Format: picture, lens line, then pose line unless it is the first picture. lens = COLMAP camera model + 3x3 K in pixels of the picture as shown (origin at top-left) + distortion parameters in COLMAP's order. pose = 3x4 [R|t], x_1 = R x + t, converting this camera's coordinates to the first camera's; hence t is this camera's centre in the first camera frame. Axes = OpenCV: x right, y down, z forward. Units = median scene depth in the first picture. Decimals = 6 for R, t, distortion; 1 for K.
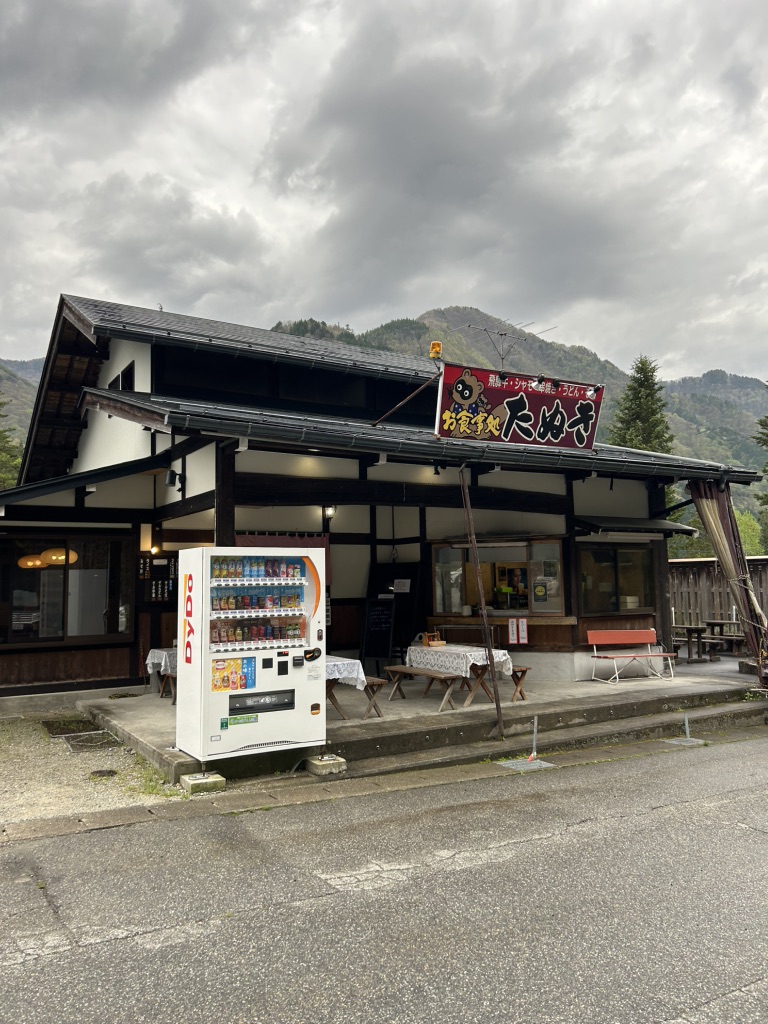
lens RADIAL K [[815.7, 0, 385.8], [0, 815.7, 530.9], [0, 0, 1]] dist [0.032638, -0.044637]
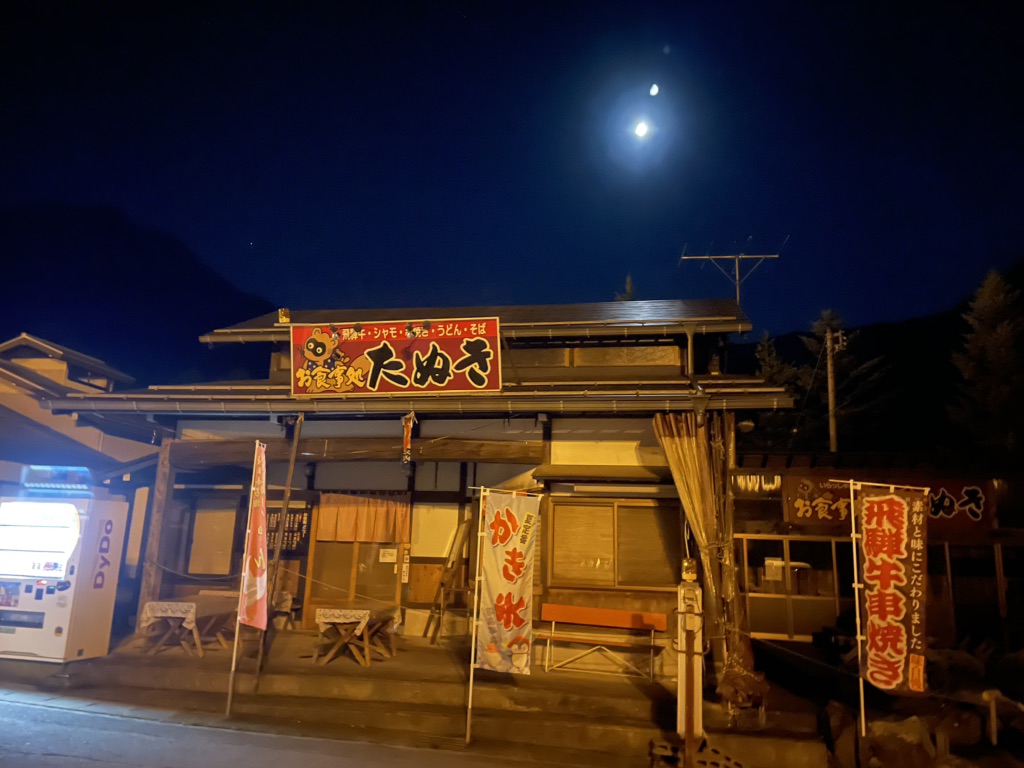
lens RADIAL K [[815.7, 0, 511.6], [0, 815.7, 369.6], [0, 0, 1]] dist [0.032638, -0.044637]
pose [[0.722698, -0.101742, -0.683634, 0.965072], [0.003897, 0.989690, -0.143172, 0.006518], [0.691153, 0.100806, 0.715644, 0.414253]]
